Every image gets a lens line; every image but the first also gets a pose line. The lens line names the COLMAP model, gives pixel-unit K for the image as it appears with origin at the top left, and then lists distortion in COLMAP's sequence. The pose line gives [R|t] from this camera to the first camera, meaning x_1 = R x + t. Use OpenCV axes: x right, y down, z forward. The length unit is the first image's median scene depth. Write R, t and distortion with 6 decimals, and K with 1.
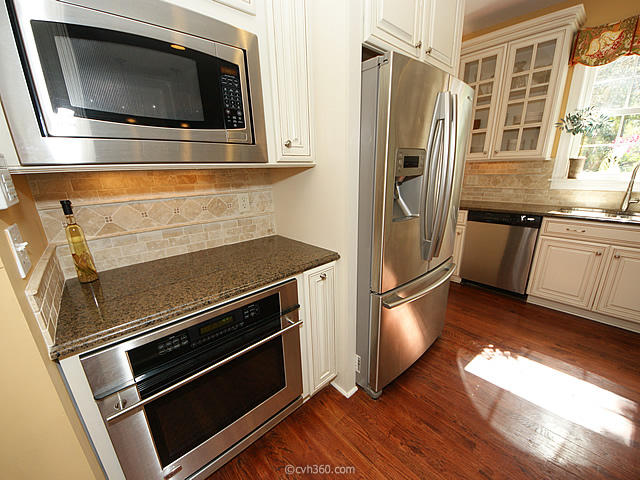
lens RADIAL K [[259.6, 0, 320.7], [0, 259.6, 247.3], [0, 0, 1]] dist [0.000210, -0.006839]
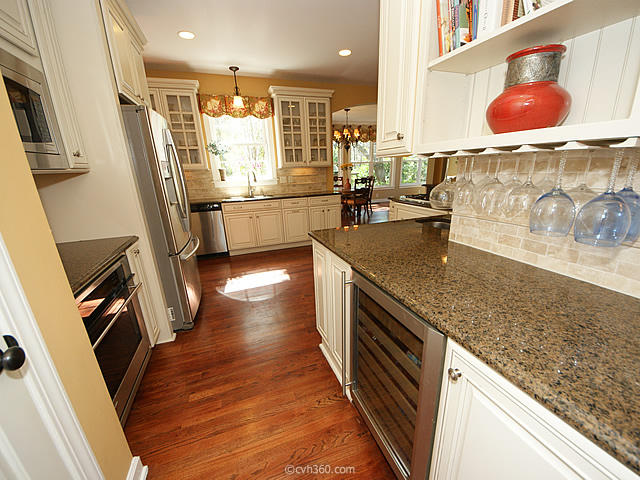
lens RADIAL K [[257.9, 0, 320.7], [0, 257.9, 248.4], [0, 0, 1]] dist [0.059808, -0.039580]
pose [[0.381607, -0.259742, 0.887079, -0.520579], [0.296191, 0.943461, 0.148835, 0.109021], [-0.875584, 0.205948, 0.436965, -0.281875]]
